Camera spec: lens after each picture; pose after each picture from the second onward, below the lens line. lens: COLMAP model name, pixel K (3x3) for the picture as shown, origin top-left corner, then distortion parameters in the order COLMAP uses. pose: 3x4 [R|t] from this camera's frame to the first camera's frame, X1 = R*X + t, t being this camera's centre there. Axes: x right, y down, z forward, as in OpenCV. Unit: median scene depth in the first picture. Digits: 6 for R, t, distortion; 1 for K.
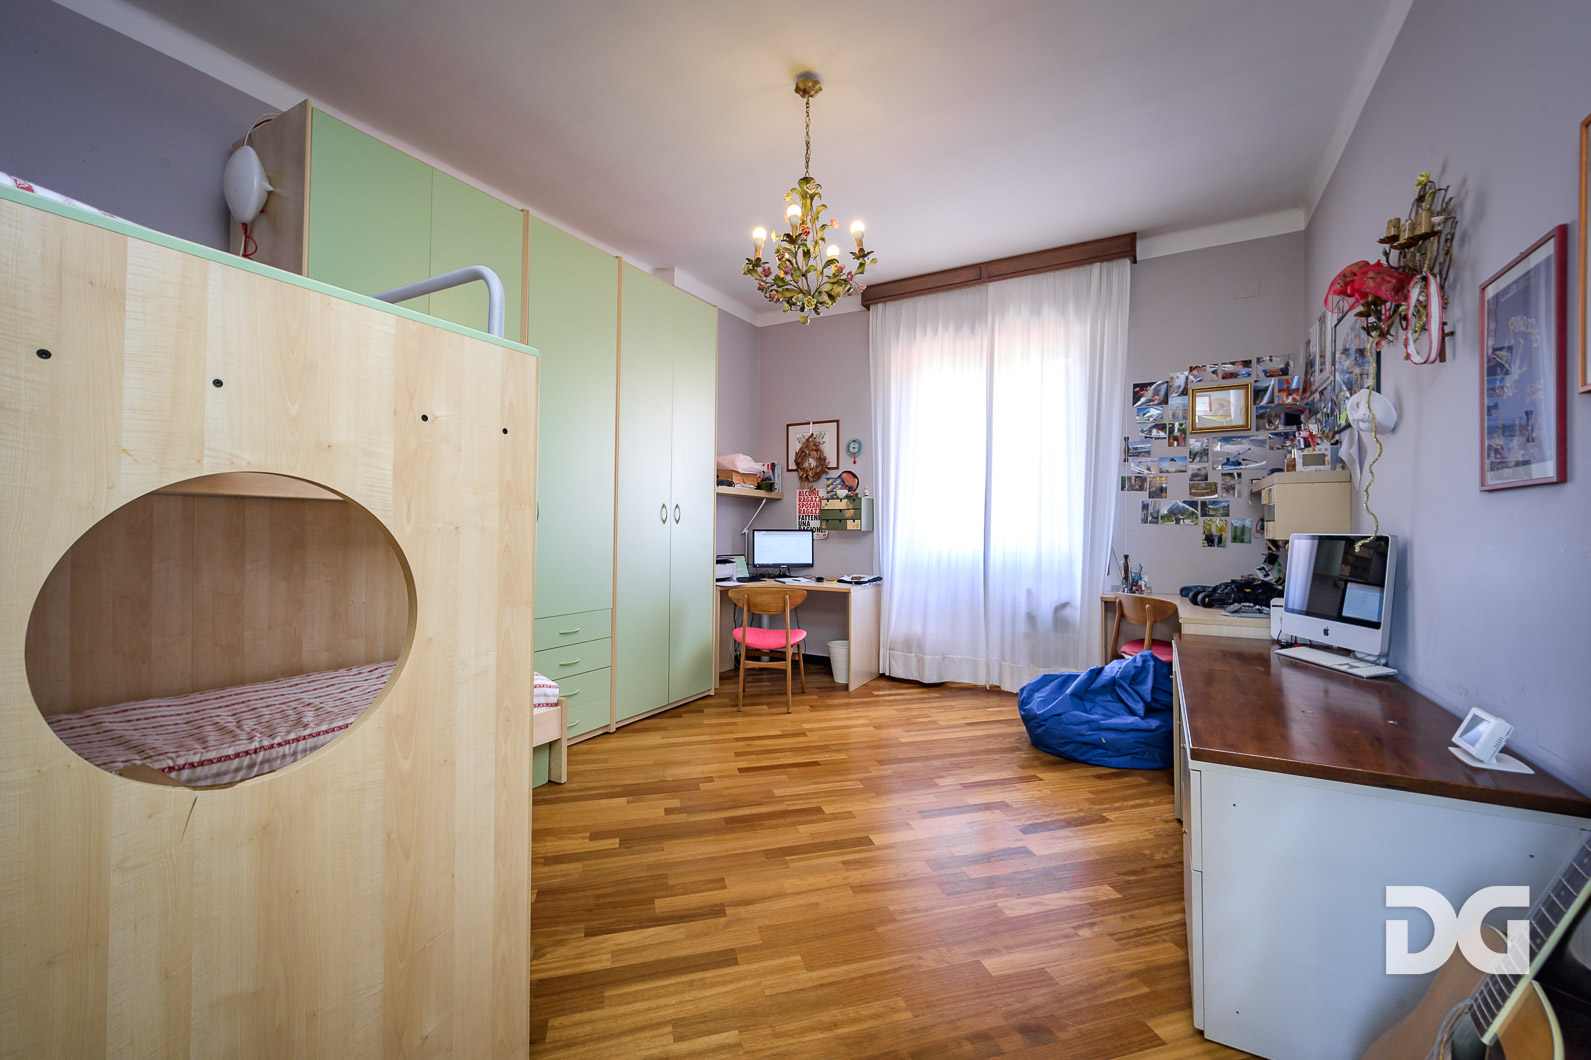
lens RADIAL K [[633.4, 0, 803.1], [0, 633.4, 536.0], [0, 0, 1]] dist [0.000491, 0.000030]
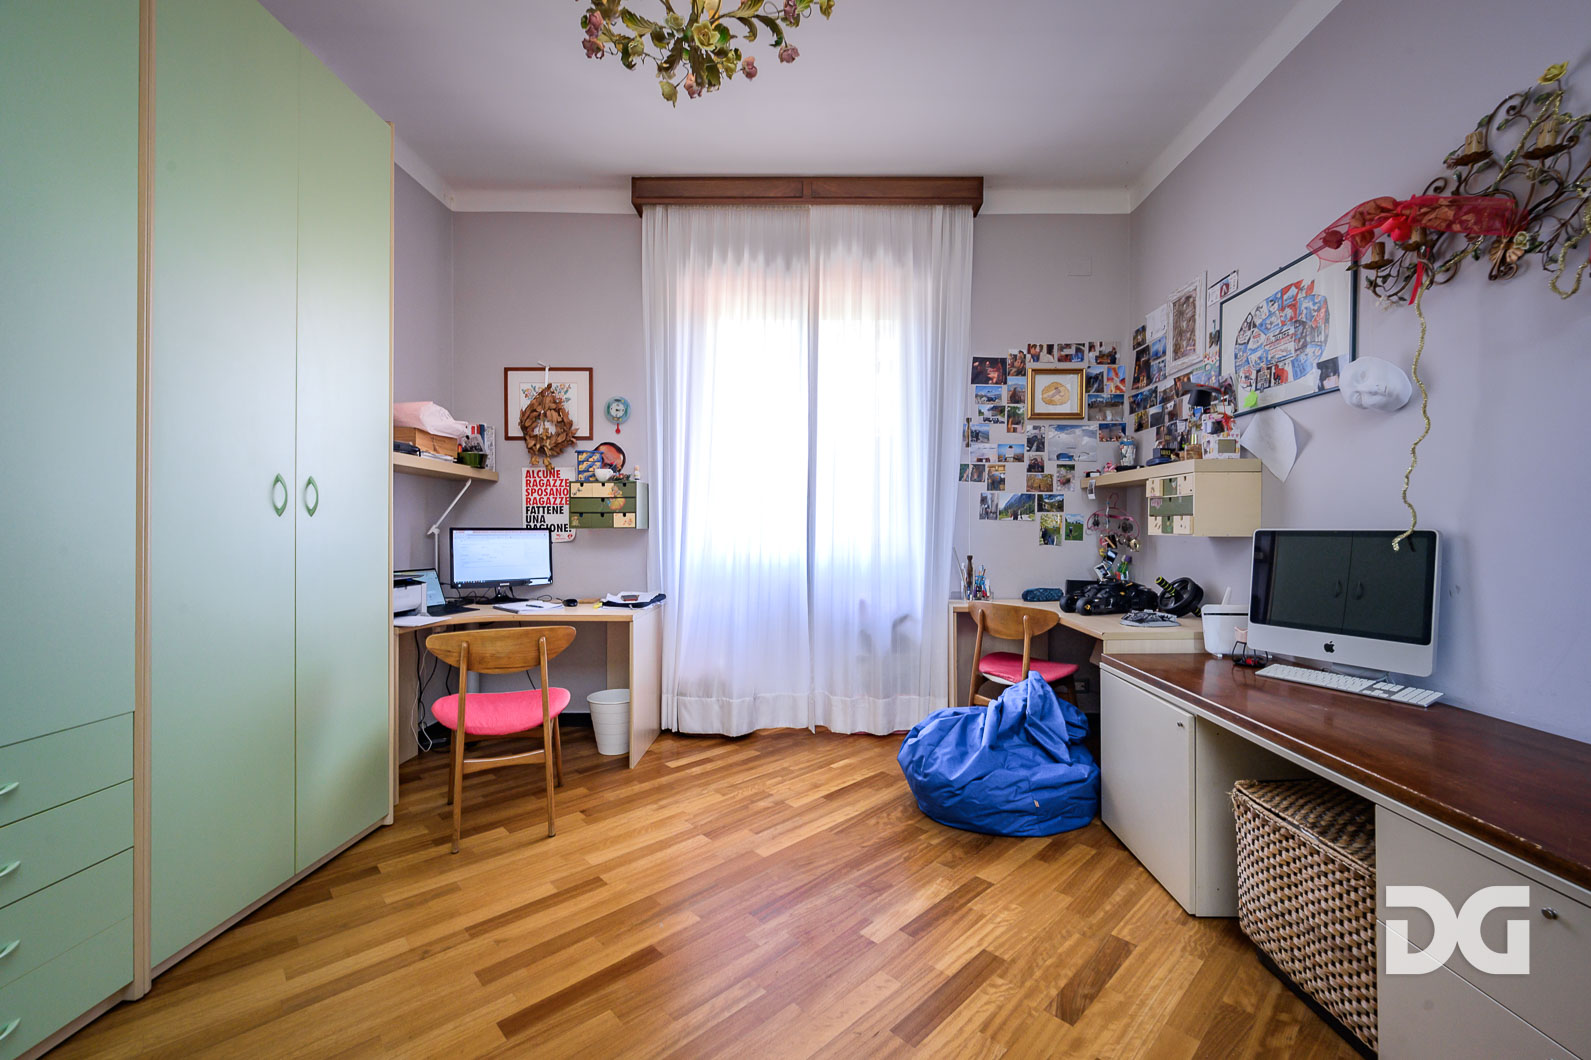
lens RADIAL K [[633.4, 0, 803.1], [0, 633.4, 536.0], [0, 0, 1]] dist [0.000491, 0.000030]
pose [[0.872605, -0.009378, 0.488337, -0.092371], [0.008516, 0.999956, 0.003985, -0.001811], [-0.488353, 0.000681, 0.872646, 0.325203]]
